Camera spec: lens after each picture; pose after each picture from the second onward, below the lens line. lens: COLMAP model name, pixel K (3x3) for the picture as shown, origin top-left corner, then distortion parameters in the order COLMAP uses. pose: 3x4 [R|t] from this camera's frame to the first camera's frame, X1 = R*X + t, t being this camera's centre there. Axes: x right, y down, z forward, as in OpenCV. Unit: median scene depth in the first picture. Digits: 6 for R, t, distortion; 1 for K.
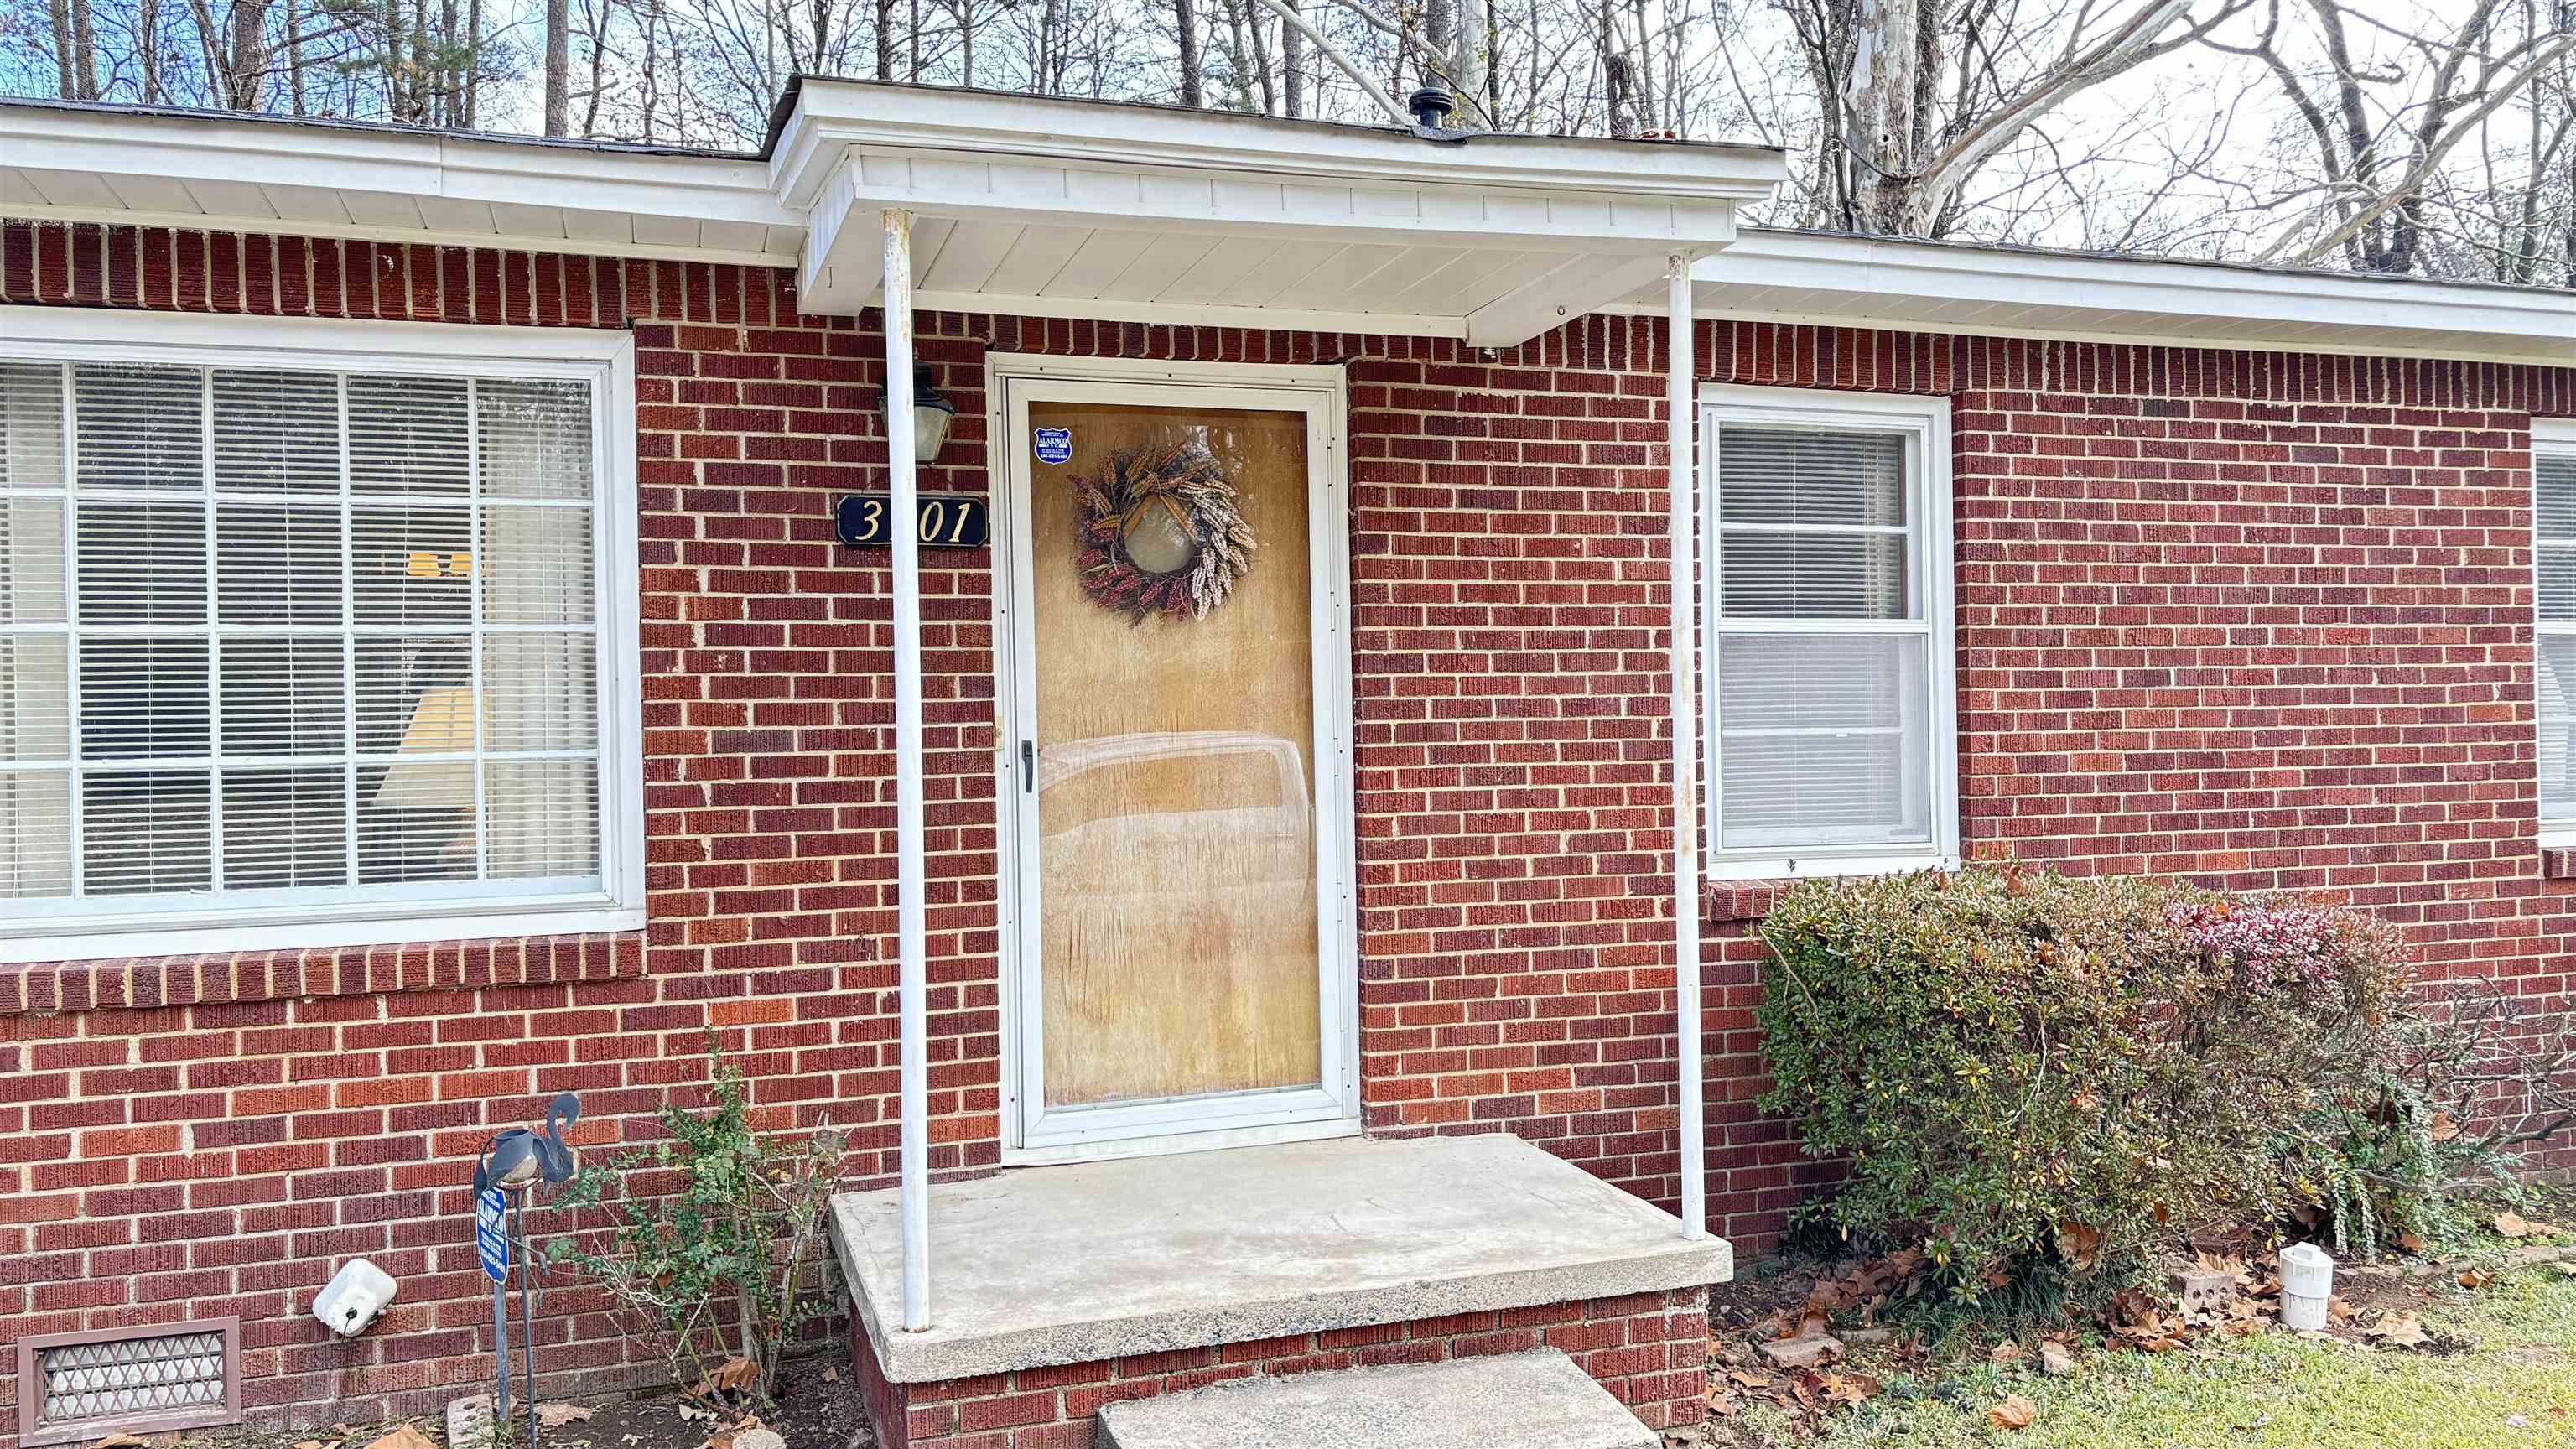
lens RADIAL K [[1868.5, 0, 1296.5], [0, 1868.5, 735.3], [0, 0, 1]] dist [0.093266, -0.102708]
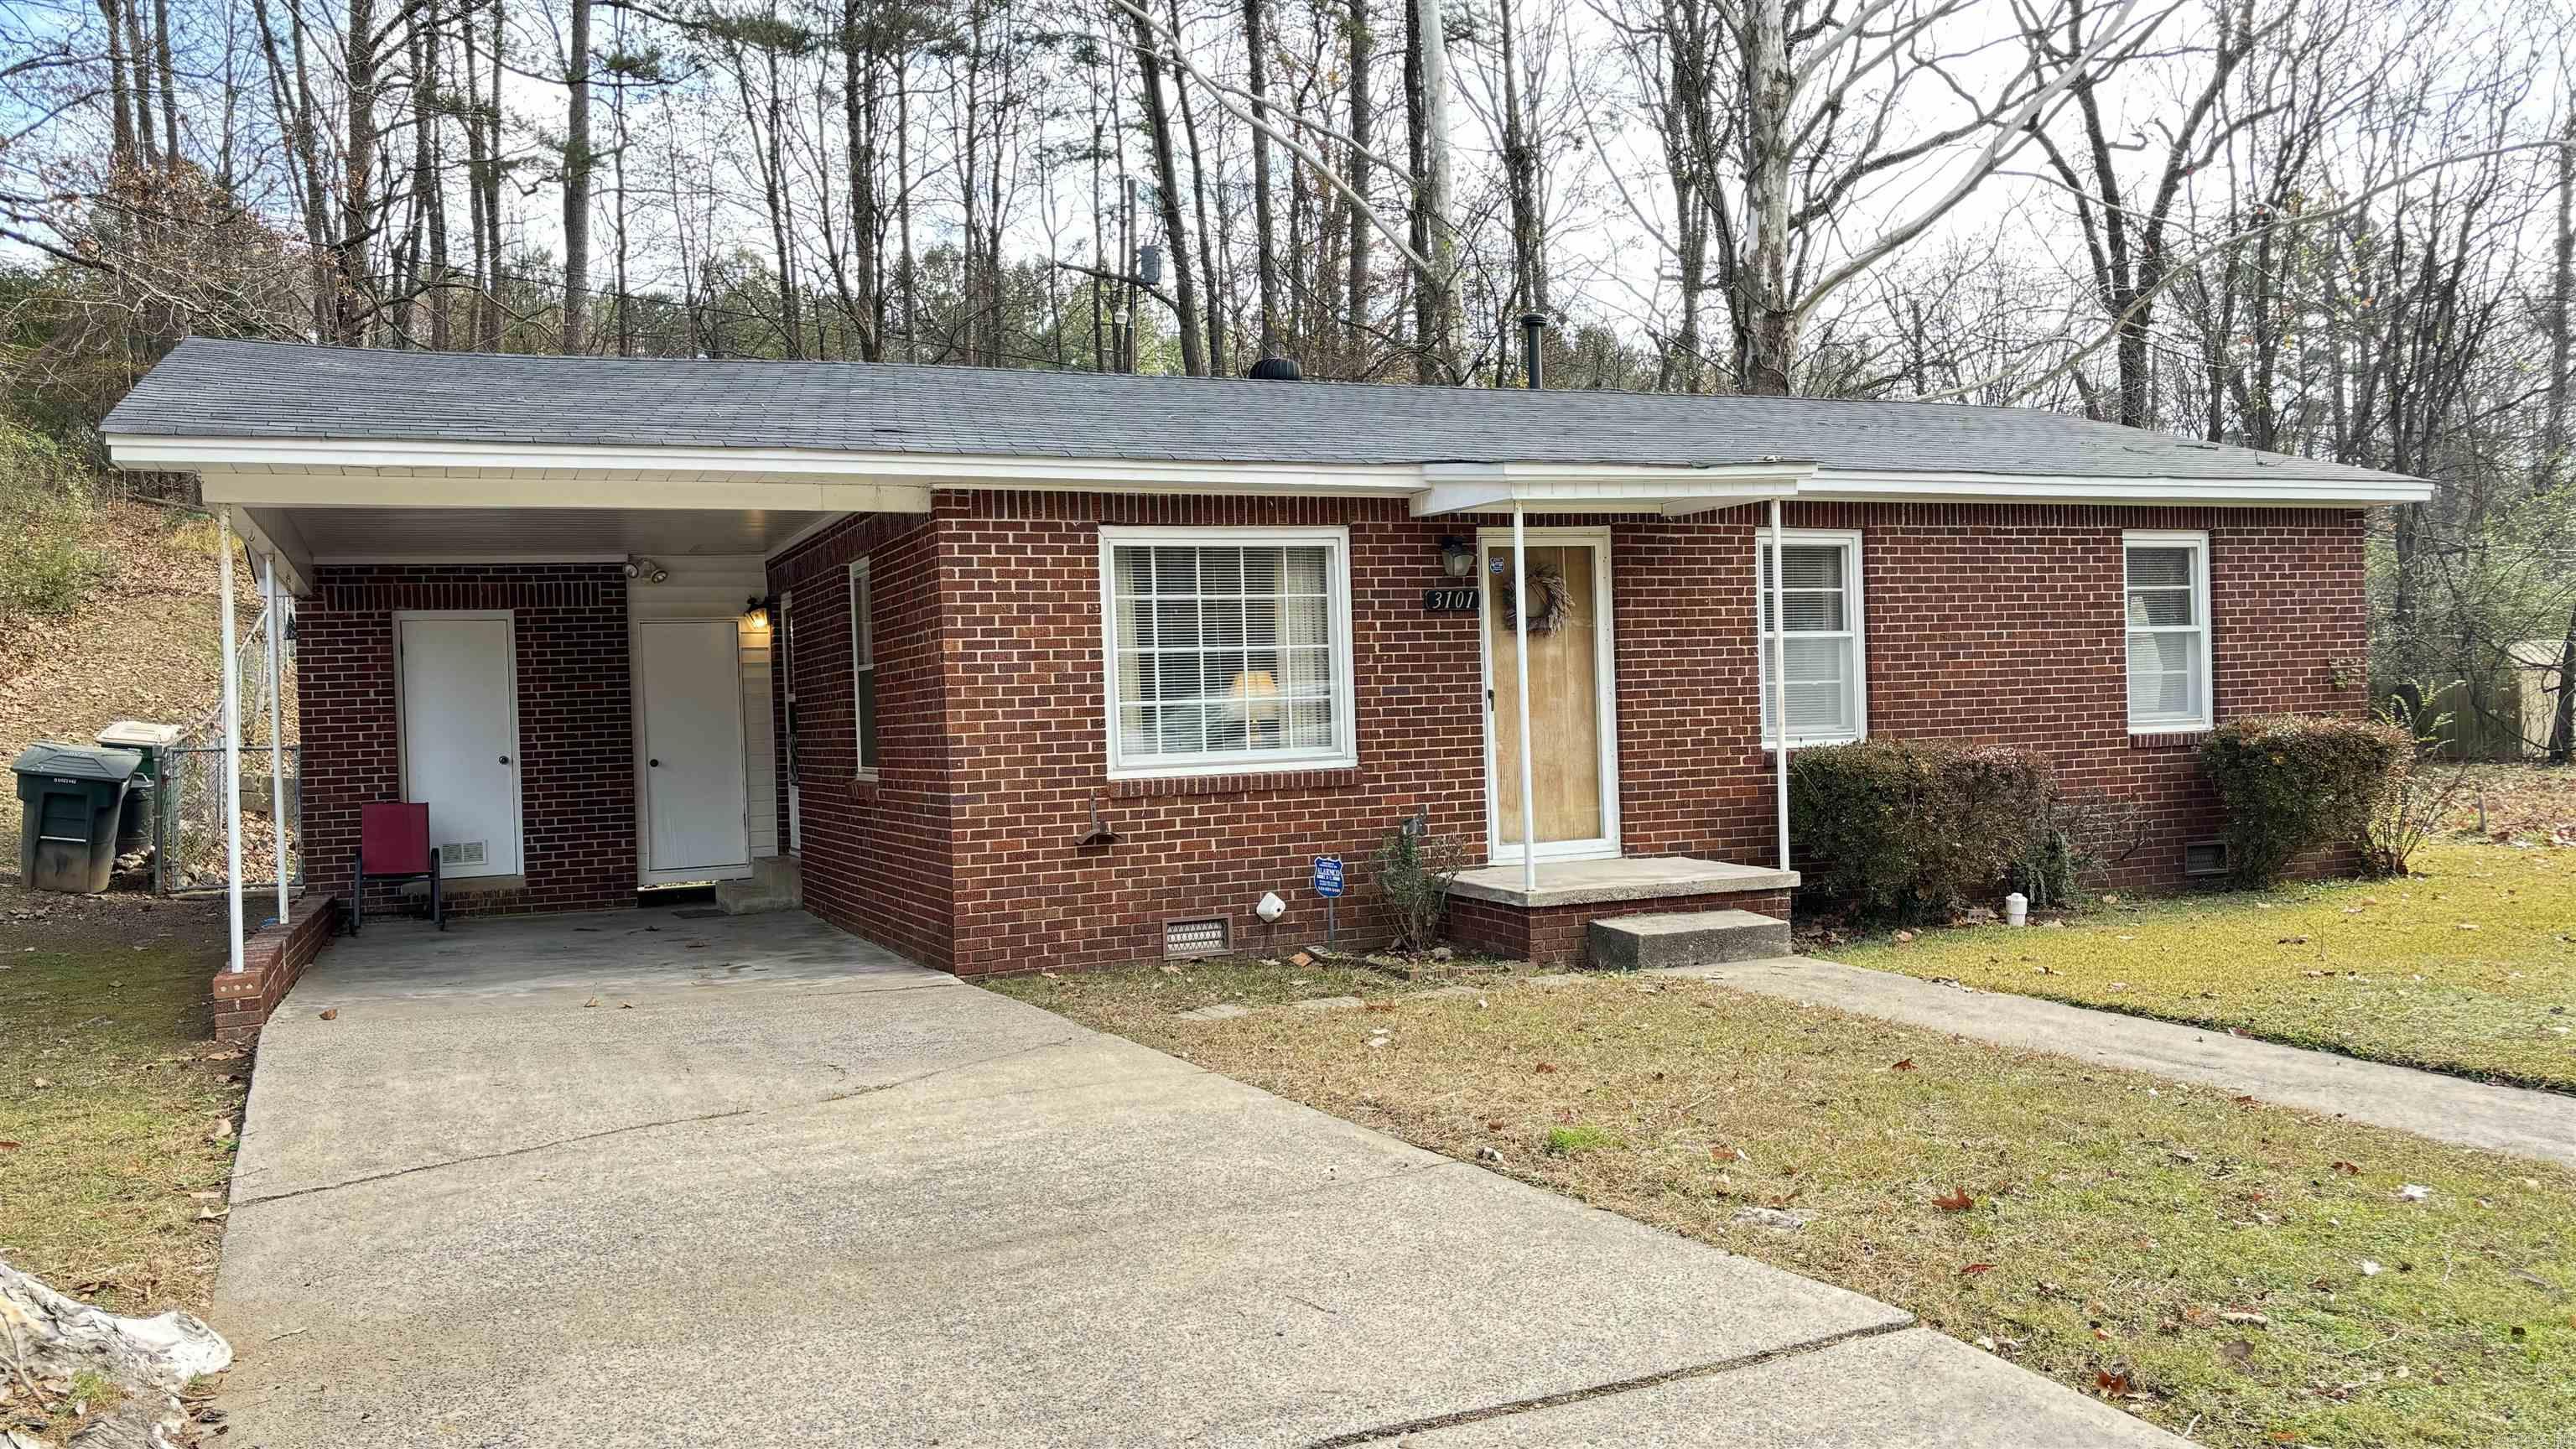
lens RADIAL K [[1912.3, 0, 1288.0], [0, 1912.3, 724.5], [0, 0, 1]] dist [0.202490, -0.621677]
pose [[0.996109, -0.014781, 0.086877, -0.561789], [0.013985, 0.999855, 0.009767, 0.018140], [-0.087009, -0.008514, 0.996171, -1.289659]]
